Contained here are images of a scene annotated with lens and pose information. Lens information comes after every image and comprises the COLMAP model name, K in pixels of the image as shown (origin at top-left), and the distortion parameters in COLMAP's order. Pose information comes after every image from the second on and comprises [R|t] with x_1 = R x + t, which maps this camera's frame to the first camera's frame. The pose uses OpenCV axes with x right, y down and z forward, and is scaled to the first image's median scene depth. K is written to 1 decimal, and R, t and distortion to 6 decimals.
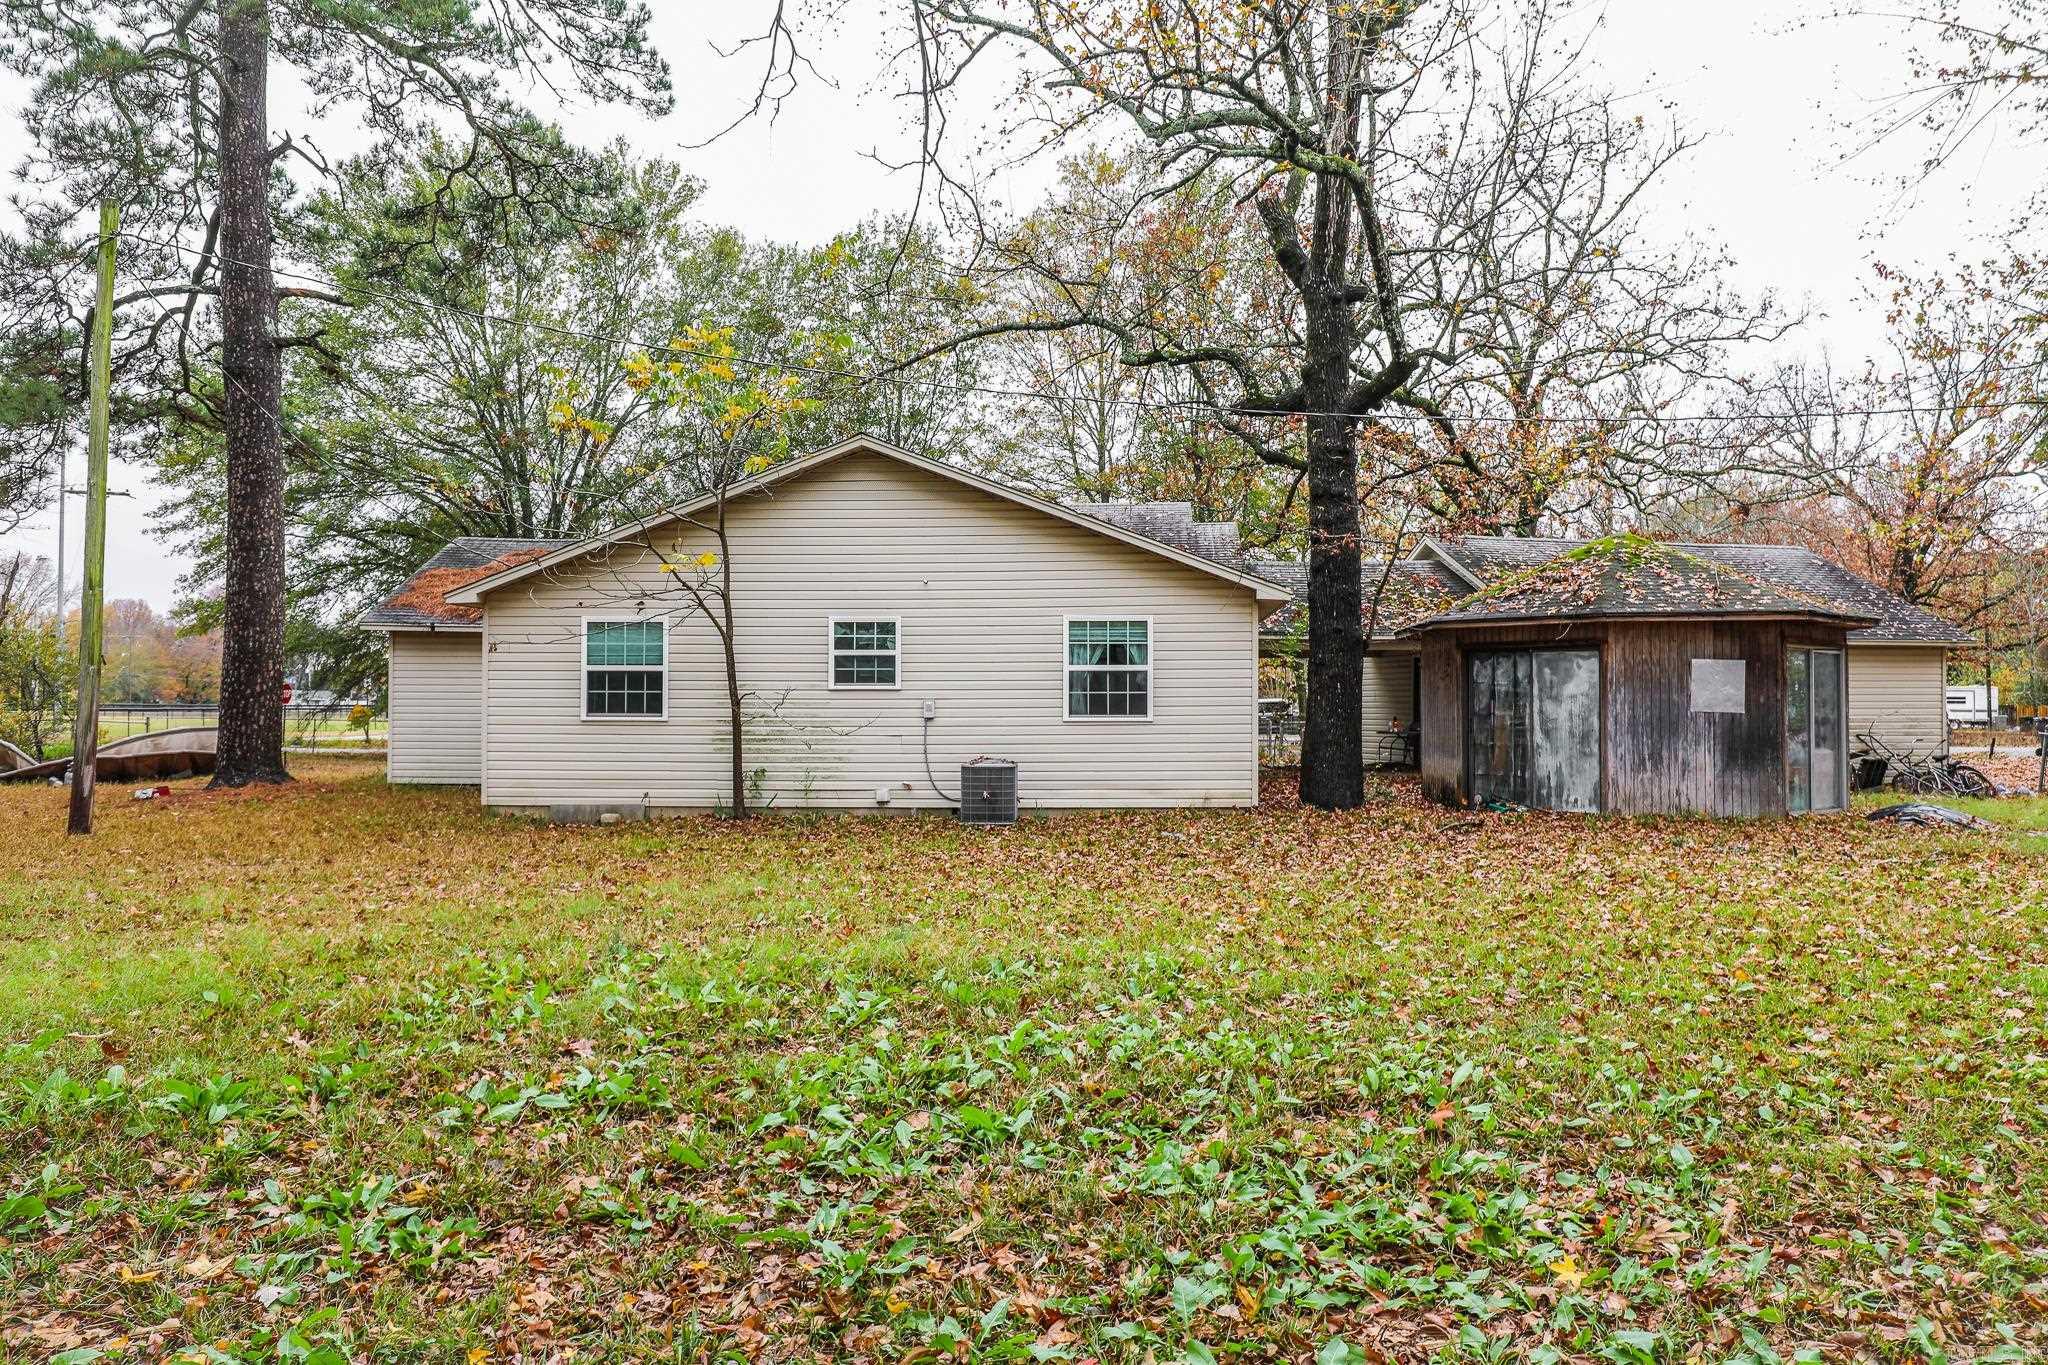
lens RADIAL K [[1471.1, 0, 1024.0], [0, 1471.1, 682.5], [0, 0, 1]] dist [0.003239, 0.022443]
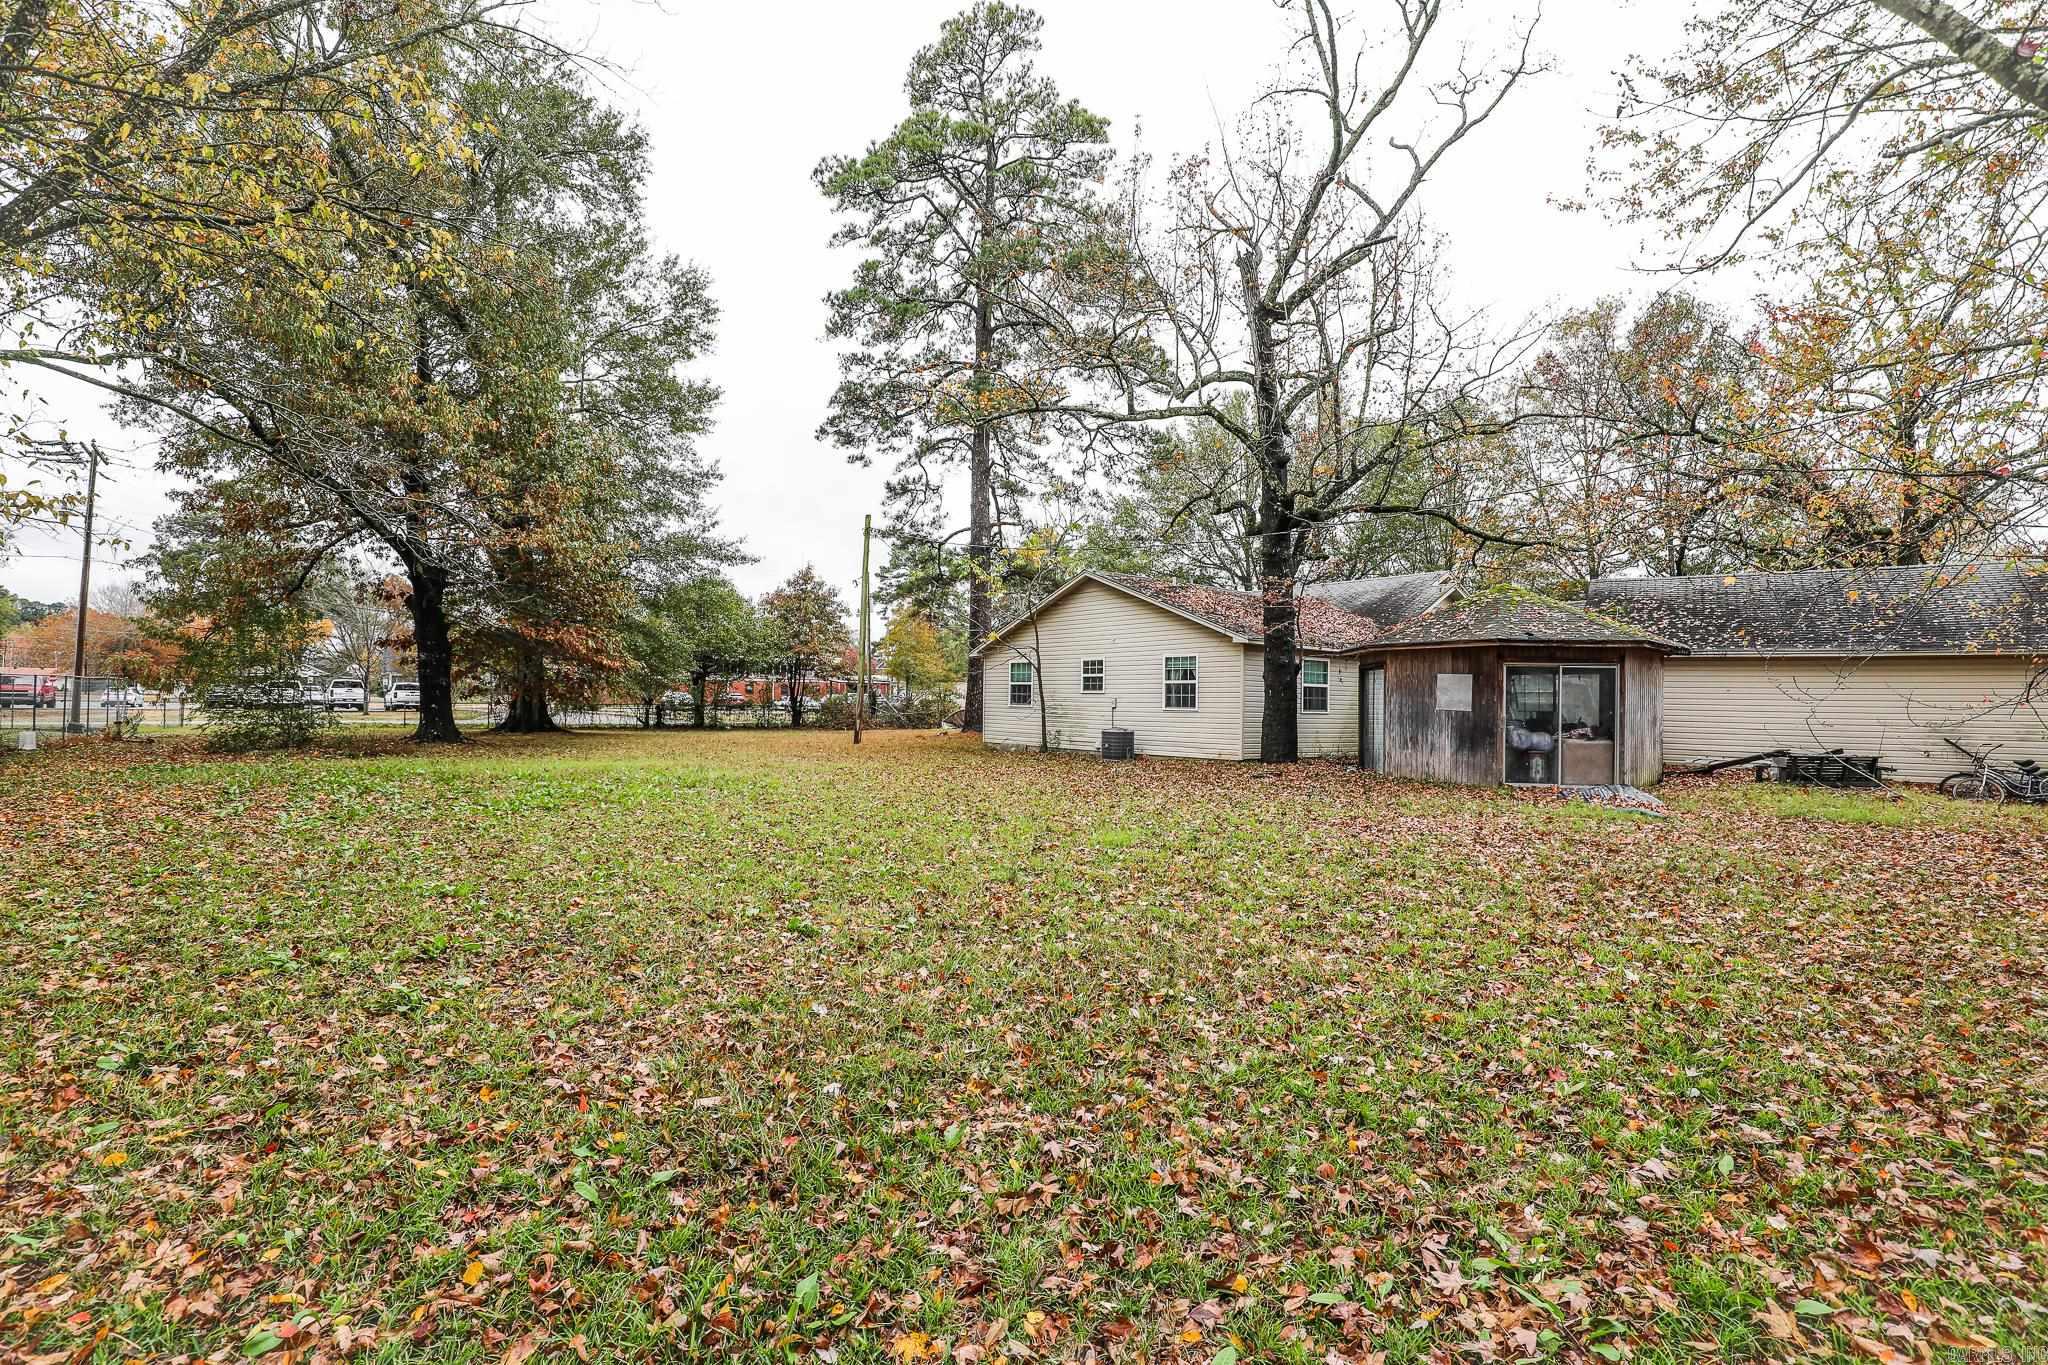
lens RADIAL K [[914.5, 0, 1024.0], [0, 914.5, 682.5], [0, 0, 1]] dist [-0.045126, 0.009090]
pose [[0.658648, -0.005416, -0.752432, 0.801714], [-0.000995, 0.999967, -0.008069, 0.000148], [0.752451, 0.006064, 0.658621, 0.086668]]
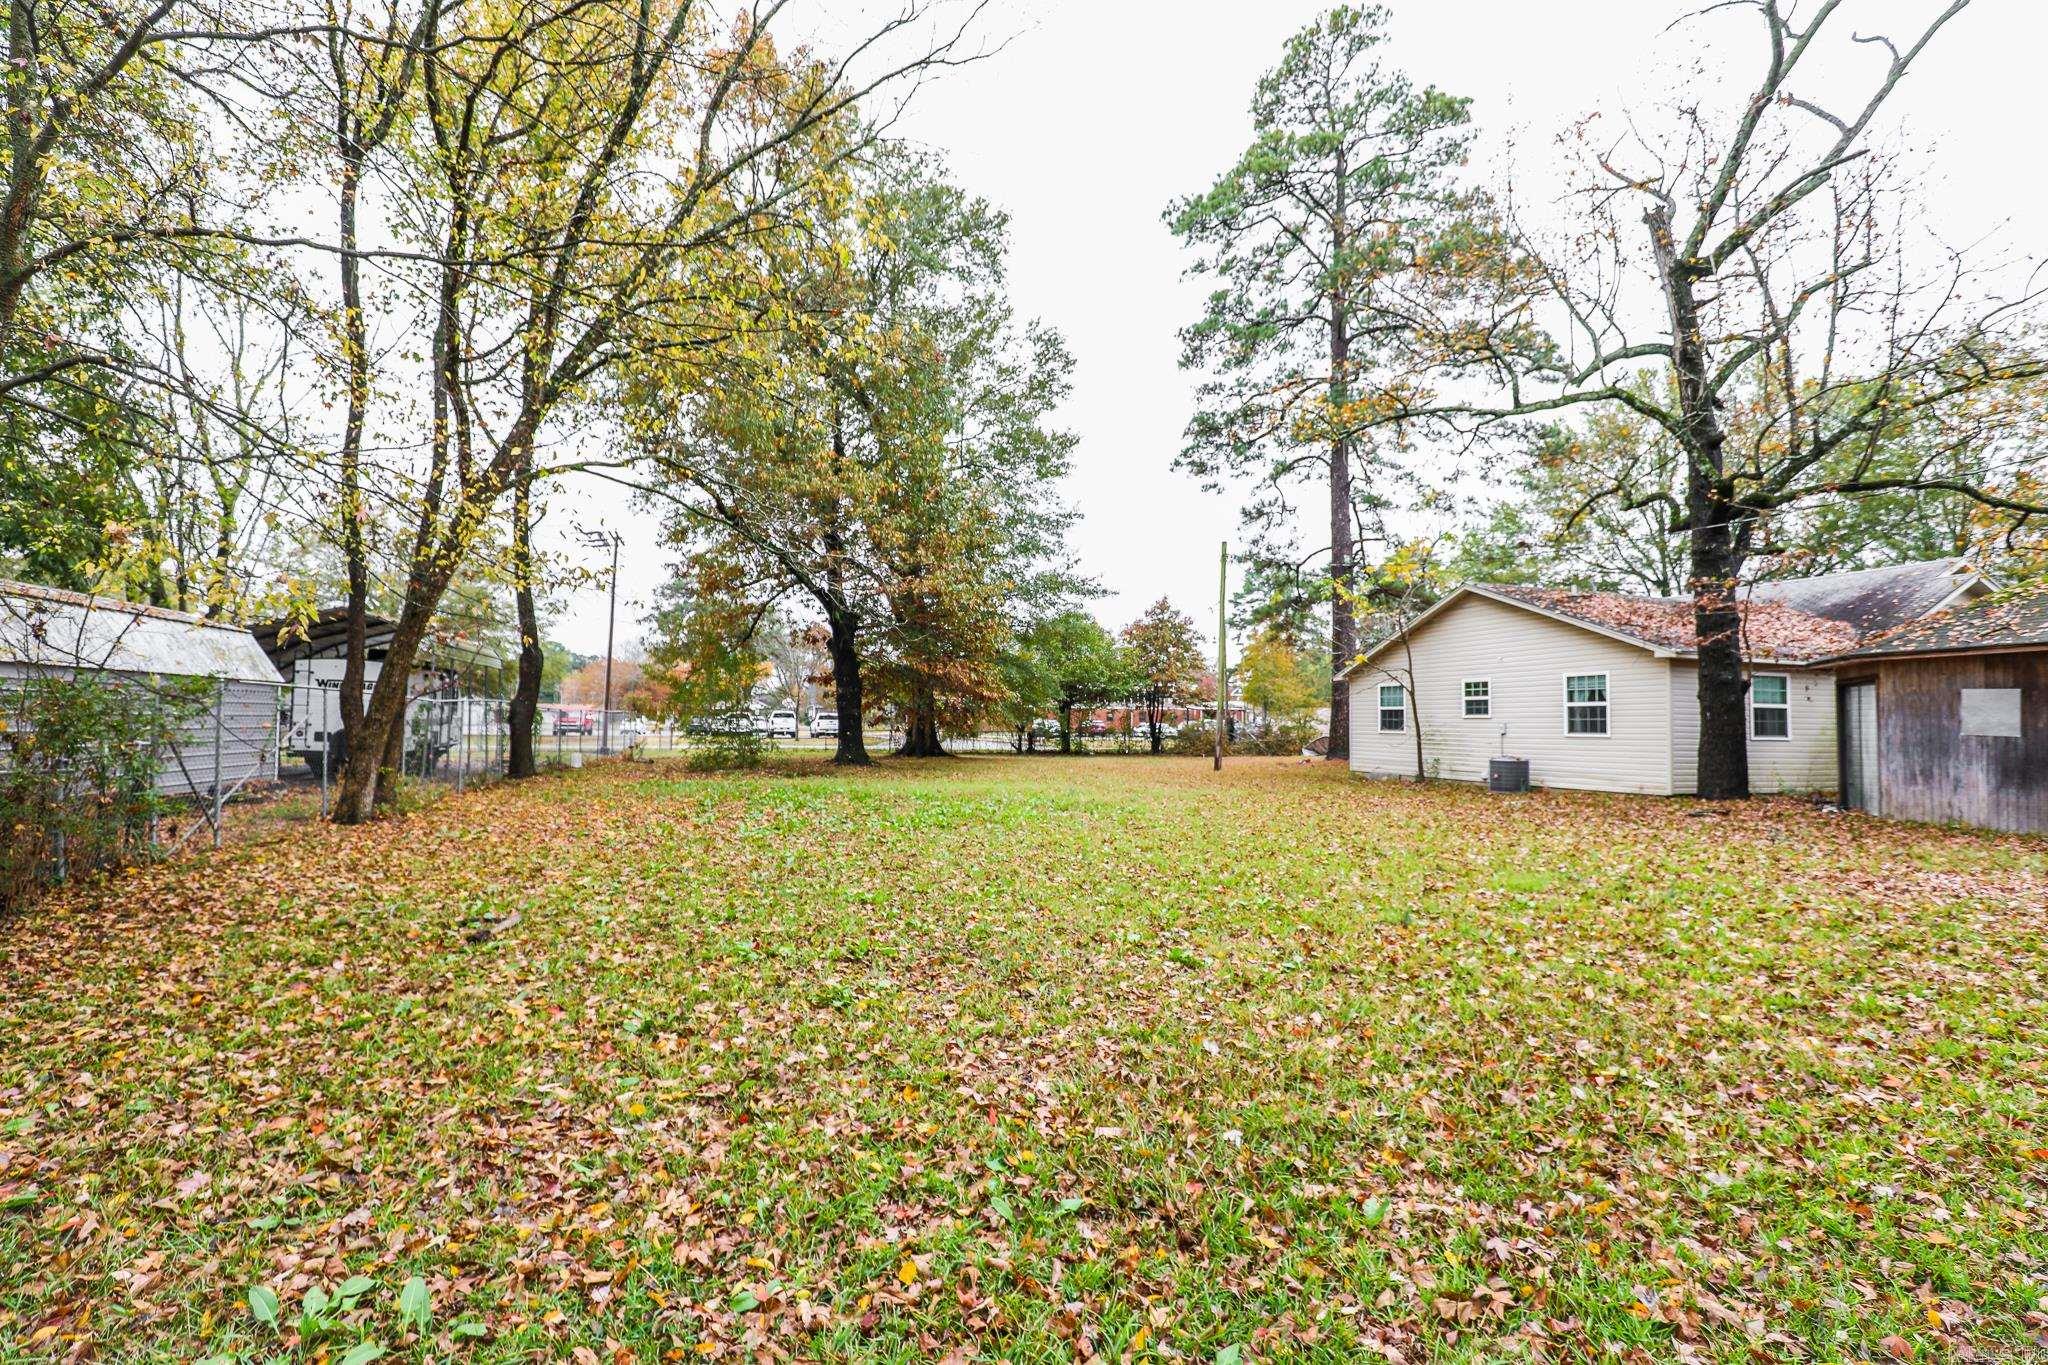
lens RADIAL K [[905.5, 0, 1024.0], [0, 905.5, 682.5], [0, 0, 1]] dist [-0.046475, 0.008087]
pose [[0.326860, -0.038822, -0.944275, 0.791513], [0.006789, 0.999227, -0.038732, 0.000005], [0.945048, 0.006249, 0.326871, 0.084008]]
